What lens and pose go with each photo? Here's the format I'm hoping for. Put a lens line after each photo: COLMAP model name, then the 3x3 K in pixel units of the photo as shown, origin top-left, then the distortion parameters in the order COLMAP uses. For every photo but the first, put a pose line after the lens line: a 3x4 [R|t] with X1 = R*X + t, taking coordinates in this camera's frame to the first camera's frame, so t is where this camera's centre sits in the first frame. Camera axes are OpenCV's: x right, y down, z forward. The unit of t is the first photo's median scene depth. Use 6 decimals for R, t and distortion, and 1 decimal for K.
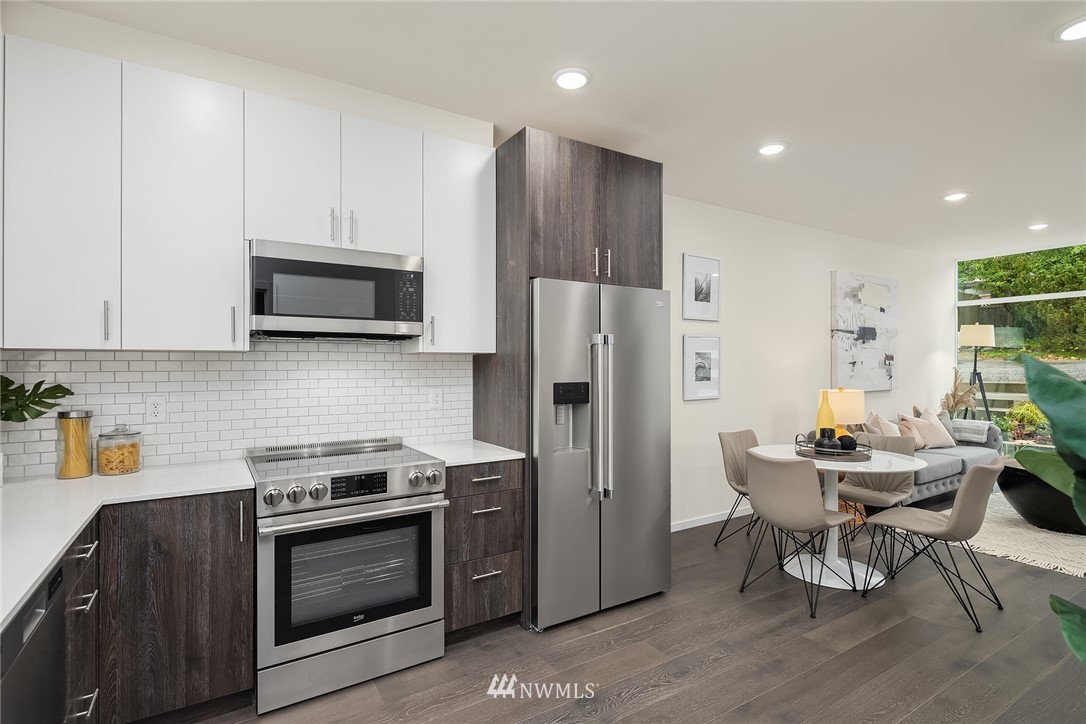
lens RADIAL K [[527.6, 0, 547.7], [0, 527.6, 365.1], [0, 0, 1]] dist [0.004866, -0.004819]
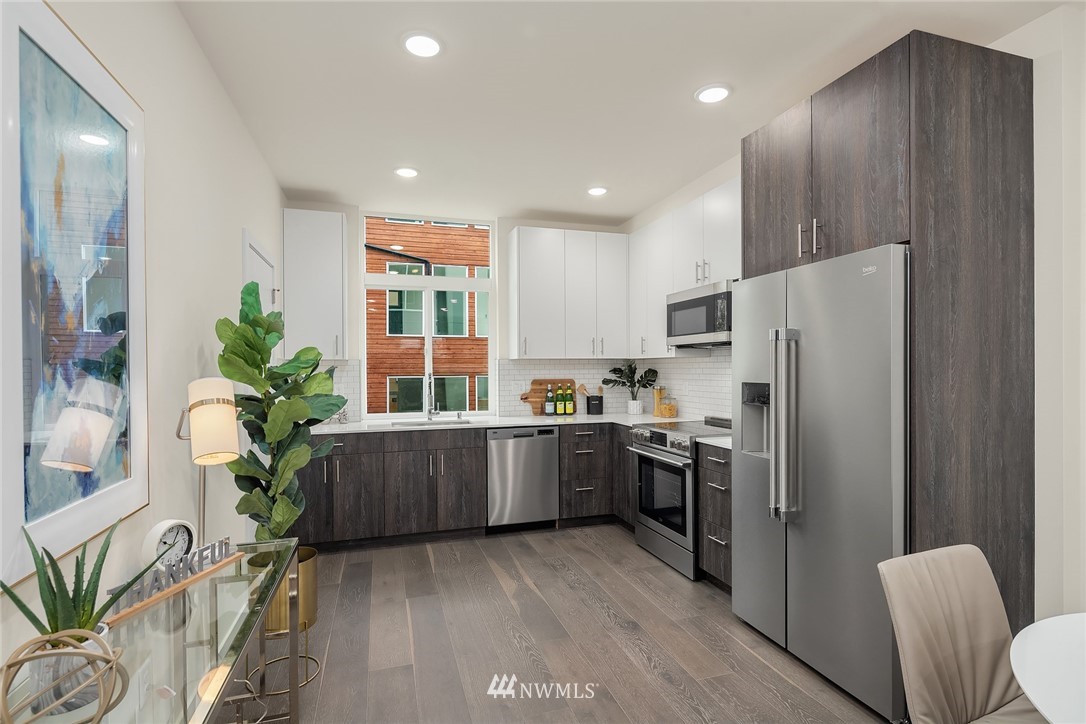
lens RADIAL K [[527.6, 0, 545.0], [0, 527.6, 366.8], [0, 0, 1]] dist [0.004866, -0.004819]
pose [[-0.259169, 0.005149, -0.965818, 1.141041], [0.011410, 0.999932, 0.002269, -0.003593], [0.965765, -0.010431, -0.259210, 0.937187]]
